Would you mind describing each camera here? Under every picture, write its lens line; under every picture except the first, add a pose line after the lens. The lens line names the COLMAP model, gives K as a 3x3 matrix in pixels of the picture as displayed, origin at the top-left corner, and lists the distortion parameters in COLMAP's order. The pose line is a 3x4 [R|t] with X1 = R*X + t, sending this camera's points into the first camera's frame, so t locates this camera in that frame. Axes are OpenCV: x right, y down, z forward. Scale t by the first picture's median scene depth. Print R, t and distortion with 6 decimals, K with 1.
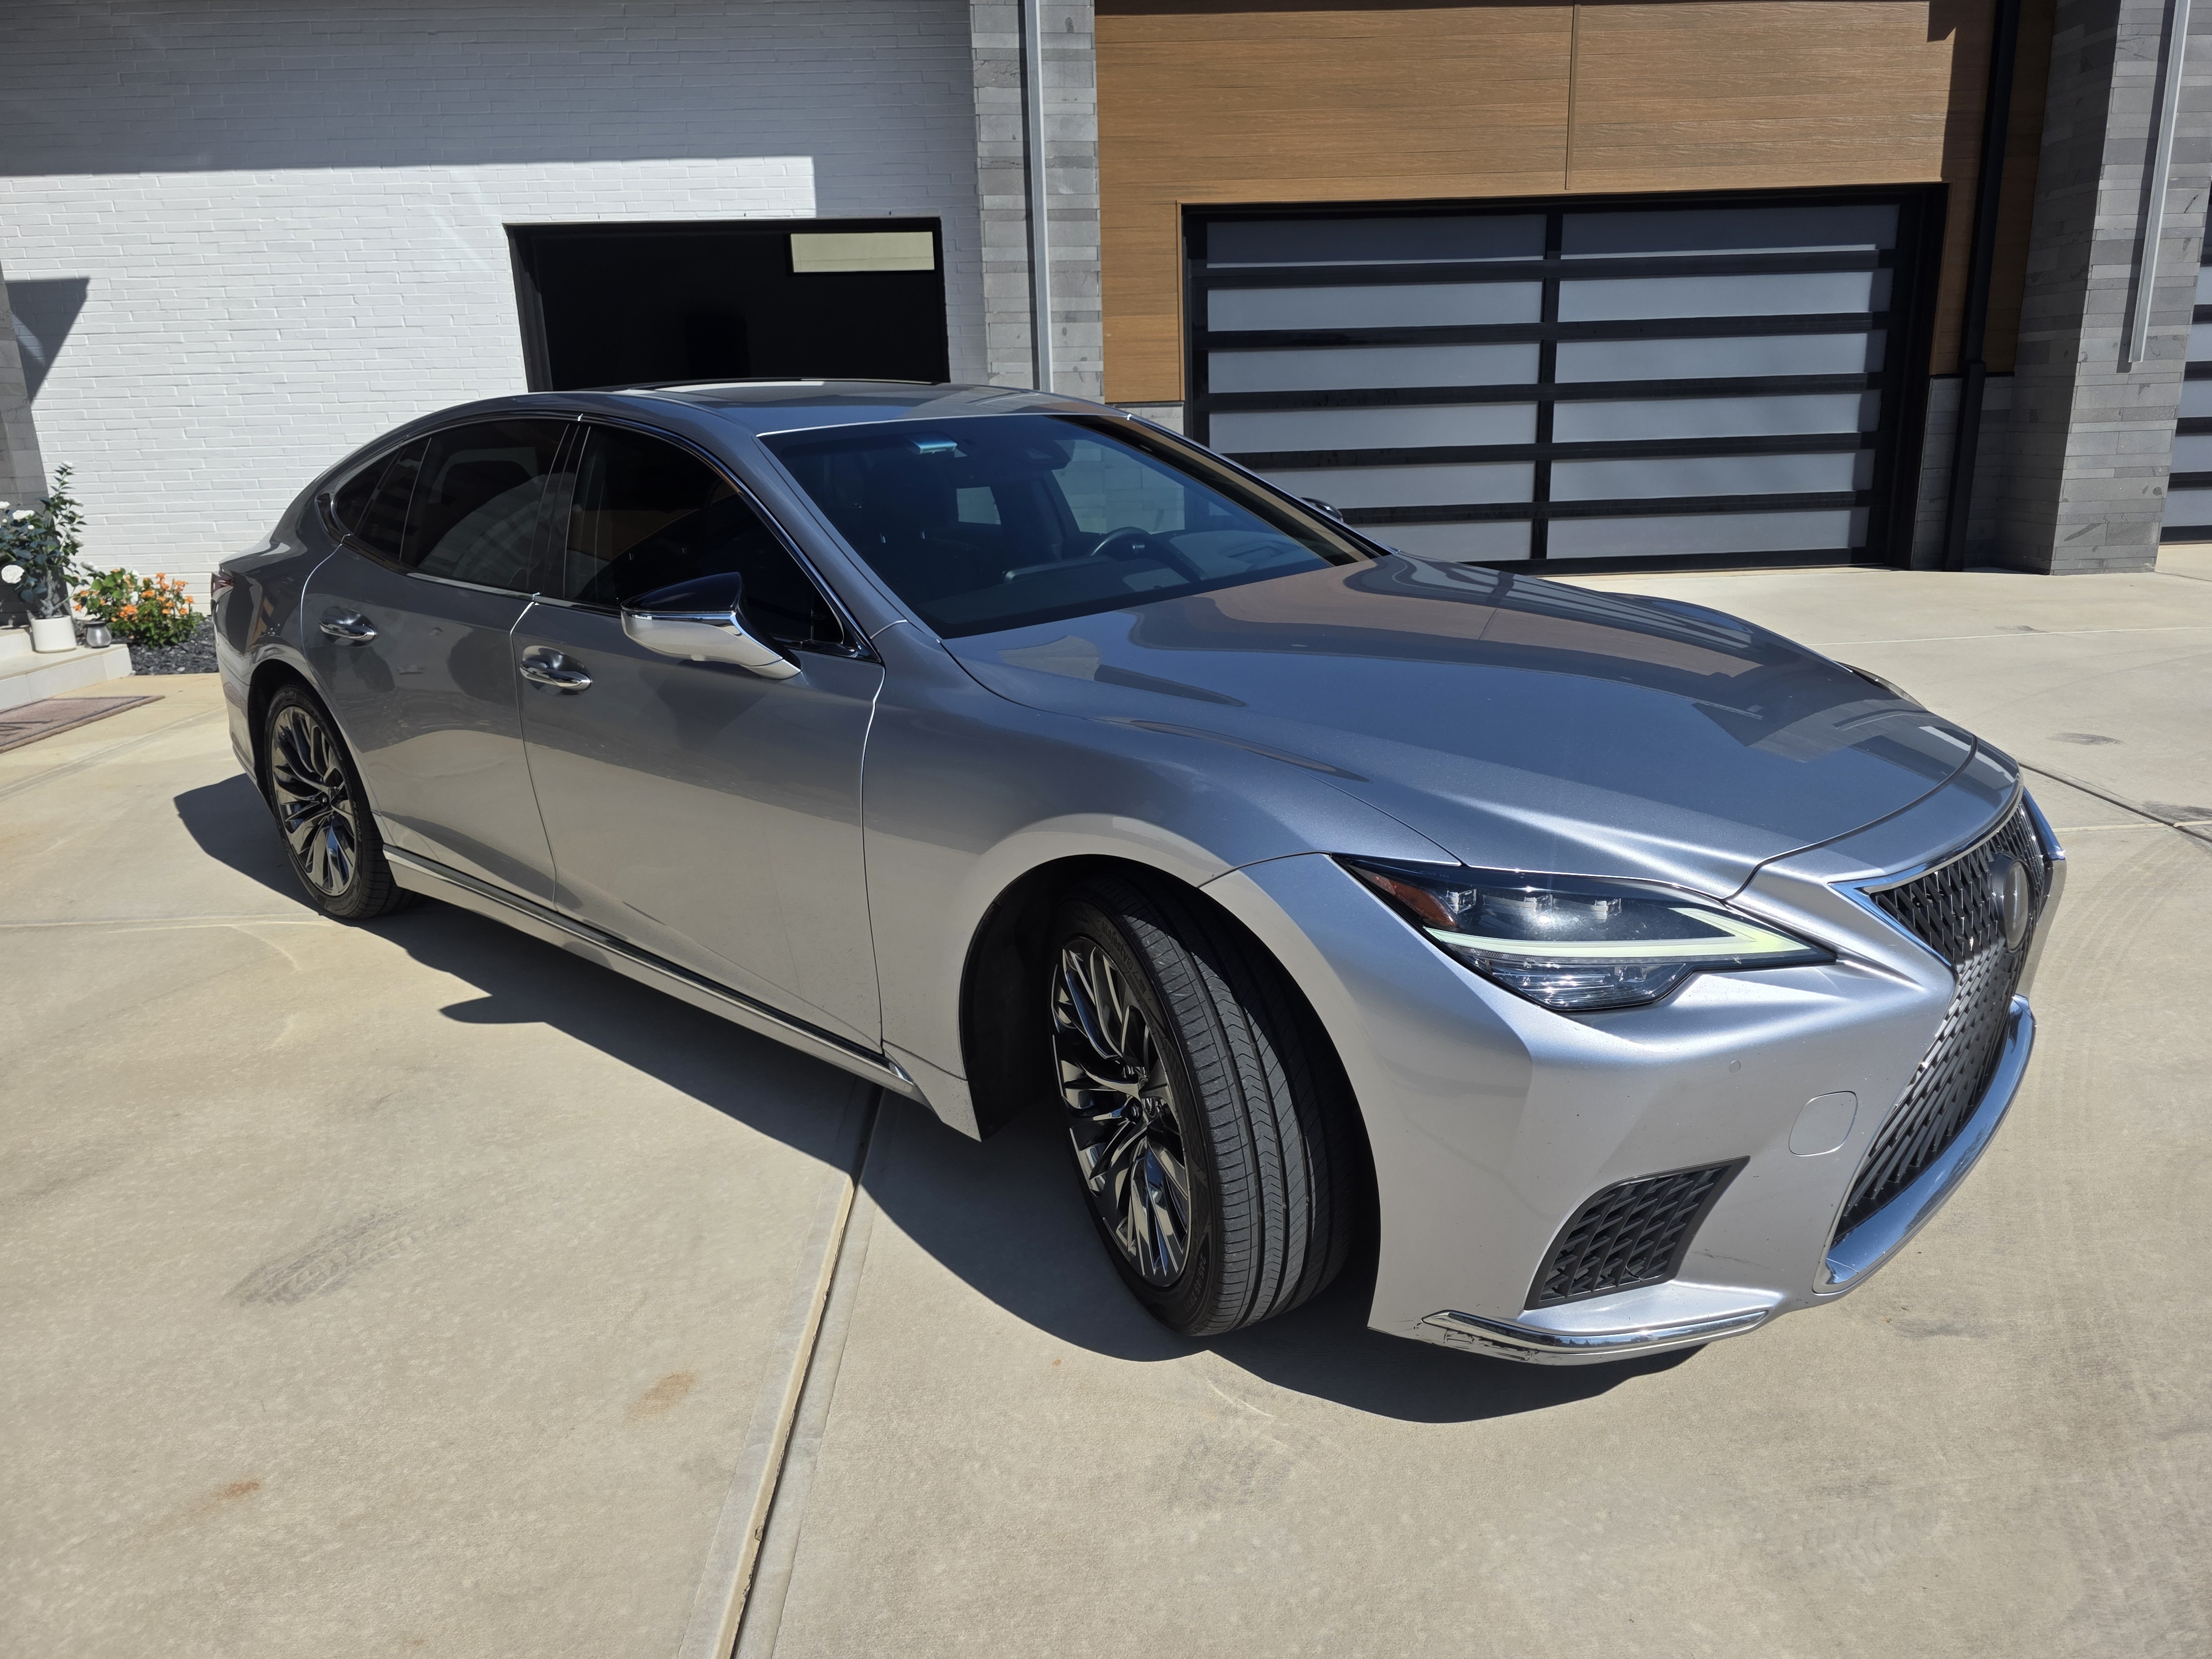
lens RADIAL K [[1495.1, 0, 1133.3], [0, 1495.1, 807.7], [0, 0, 1]] dist [0.062907, -0.061318]
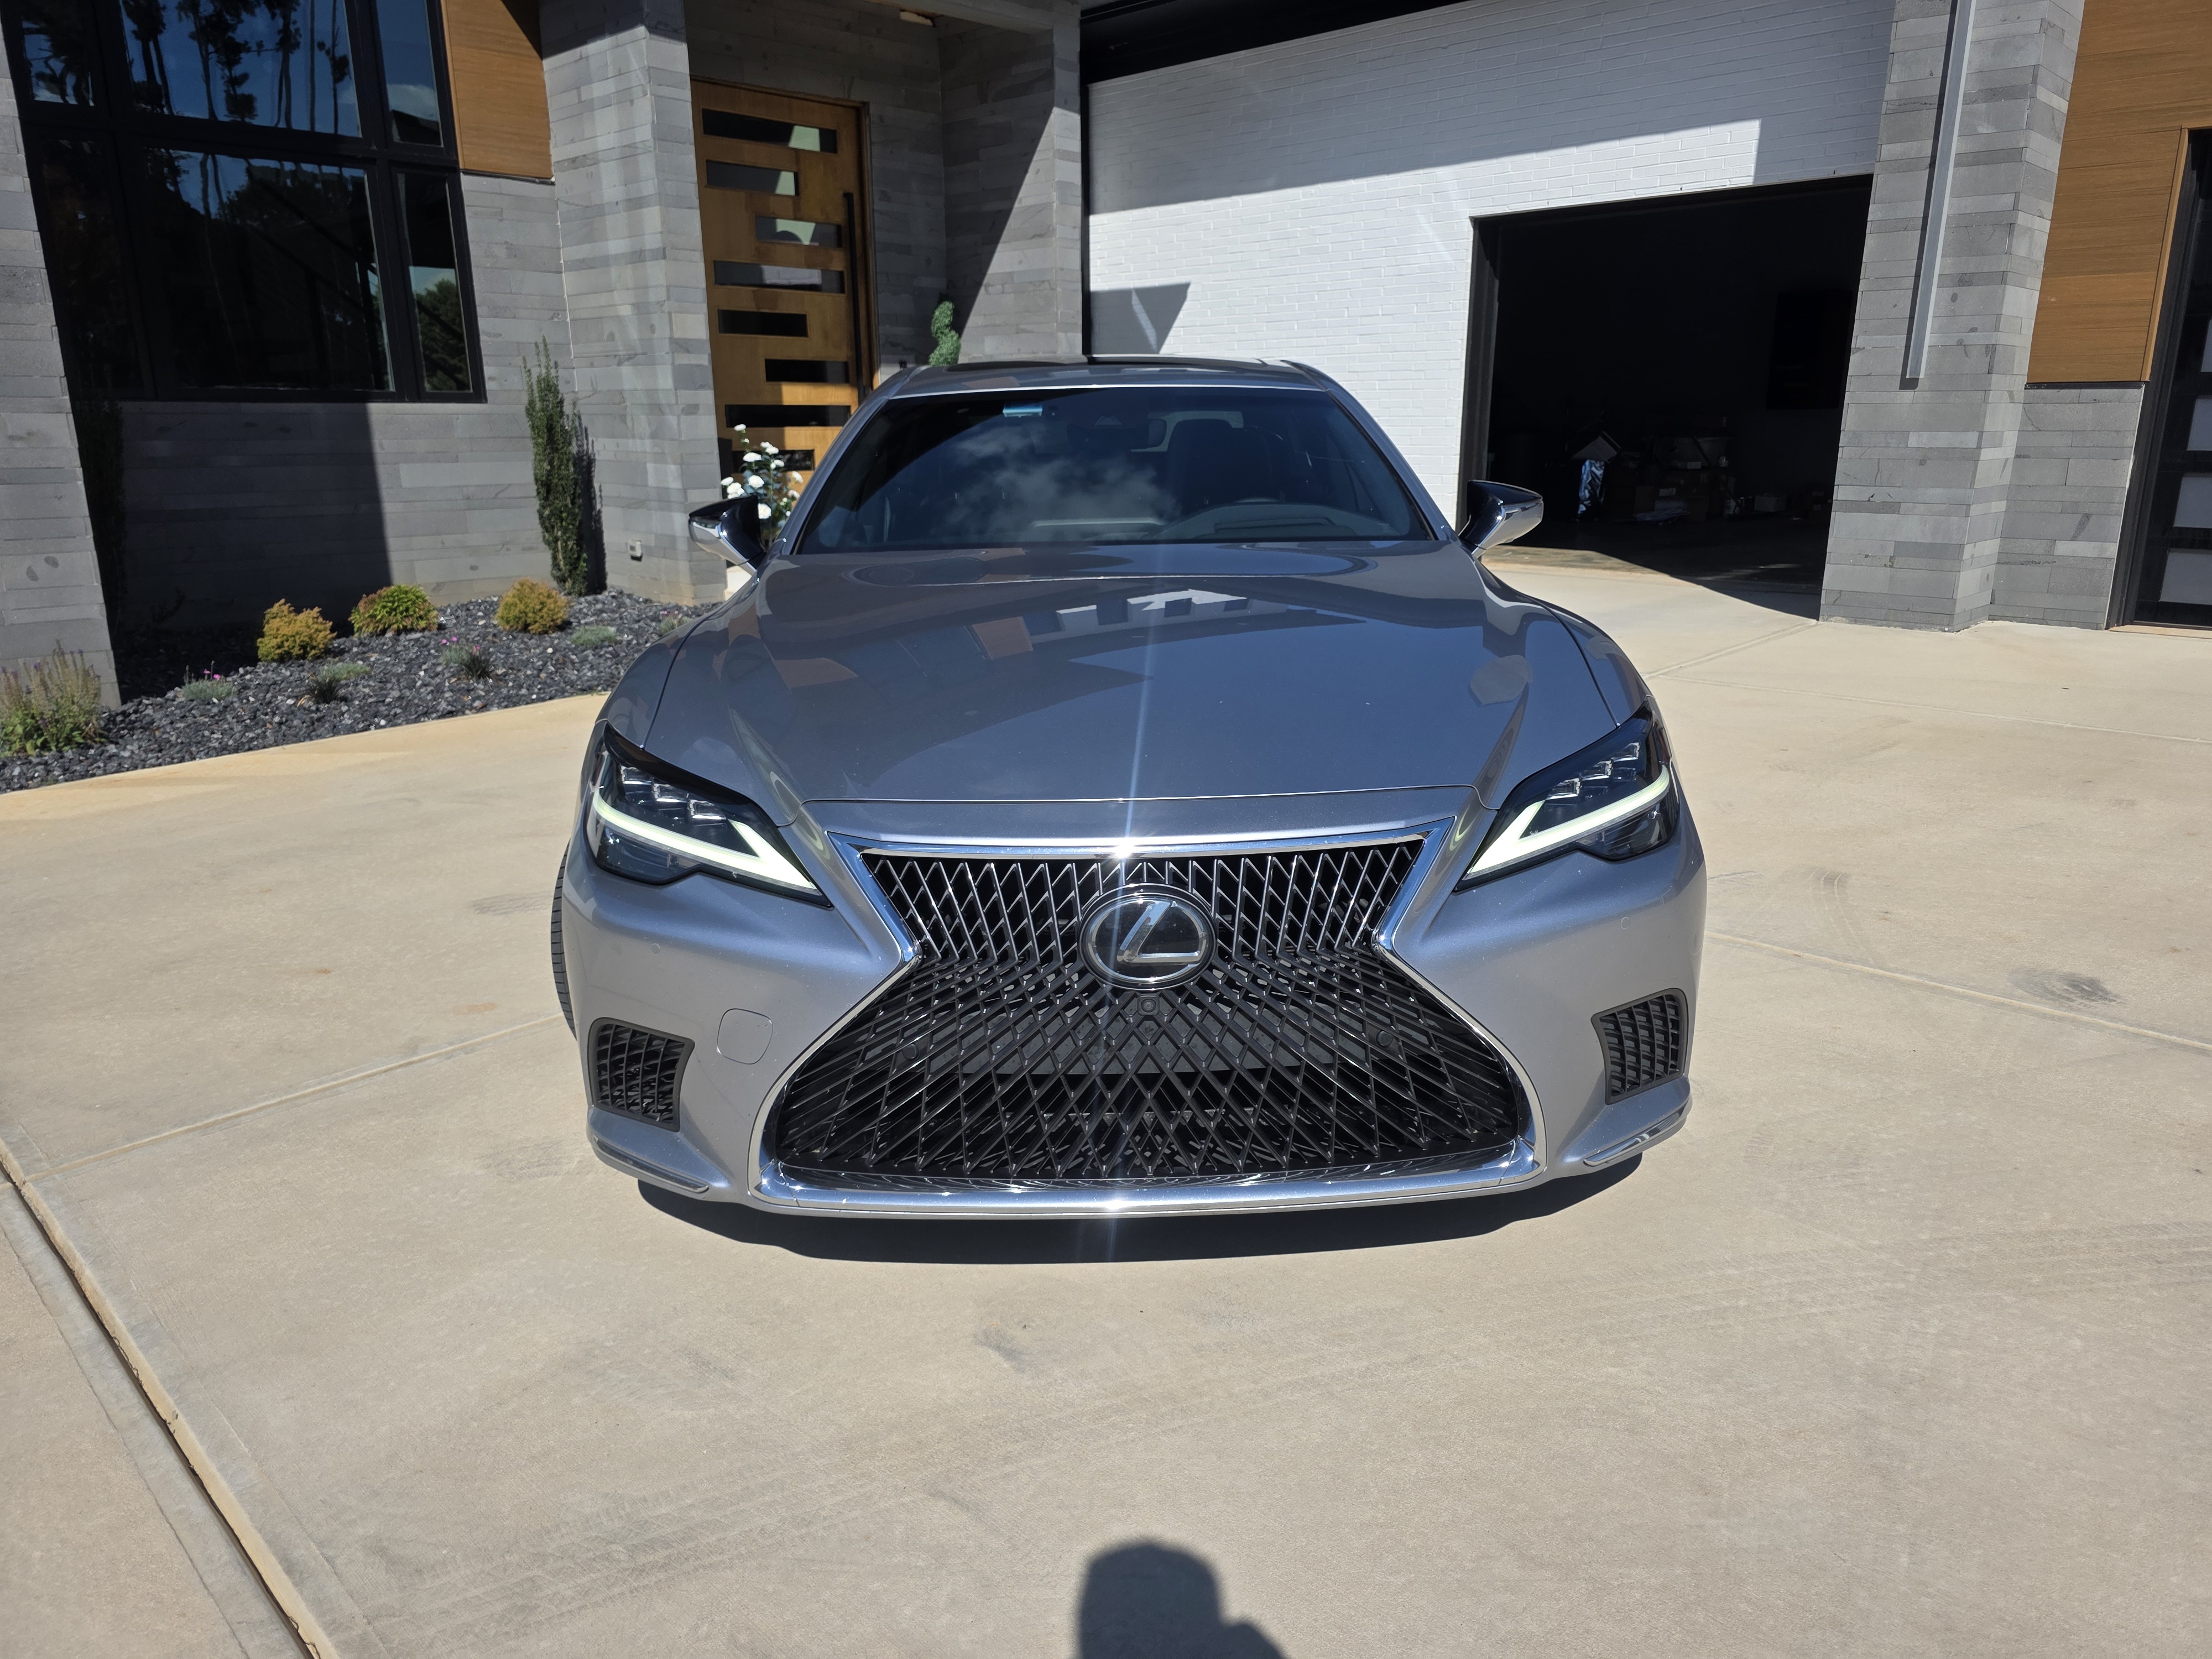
lens RADIAL K [[1494.7, 0, 1106.0], [0, 1494.7, 829.5], [0, 0, 1]] dist [0.041446, -0.040105]
pose [[0.677411, 0.219567, -0.702072, 0.286356], [-0.202378, 0.973212, 0.109095, -0.022457], [0.707219, 0.068182, 0.703700, 0.087435]]
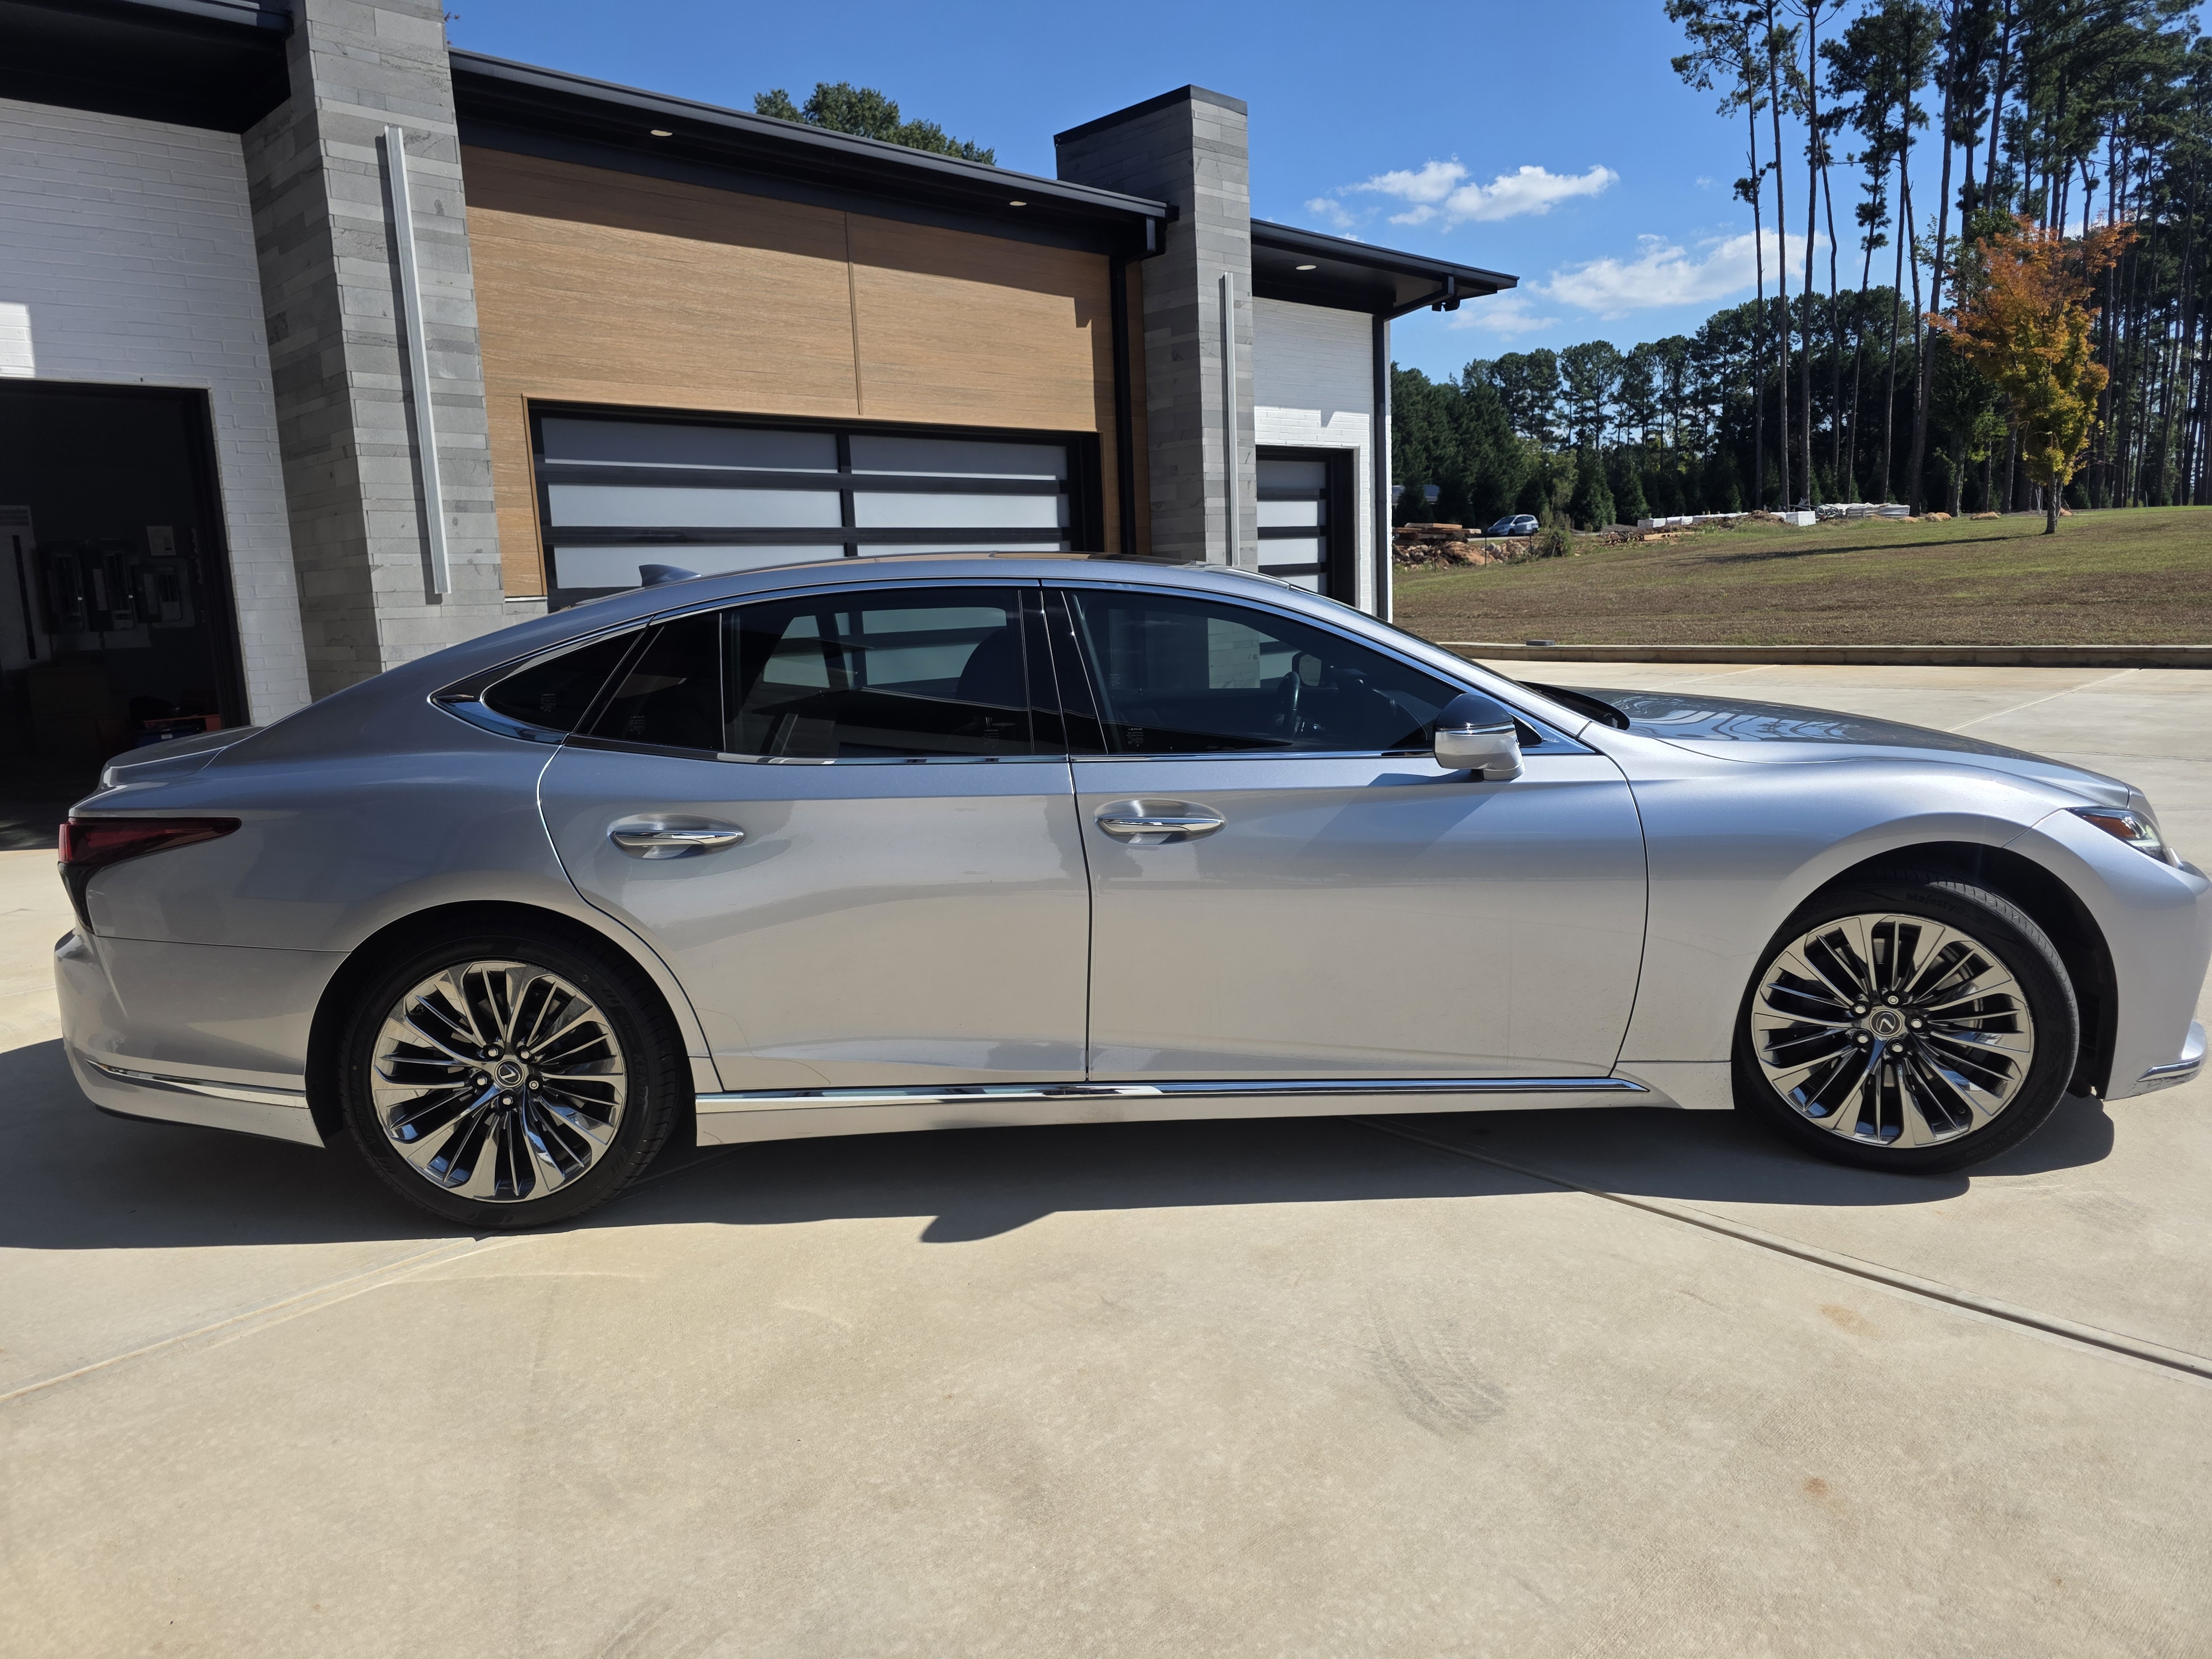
lens RADIAL K [[1500.5, 0, 1108.7], [0, 1500.5, 810.5], [0, 0, 1]] dist [0.009777, -0.001884]
pose [[0.735732, -0.104184, 0.669212, -0.374754], [0.192791, 0.979436, -0.059475, -0.015352], [-0.649254, 0.172775, 0.740688, 0.099003]]
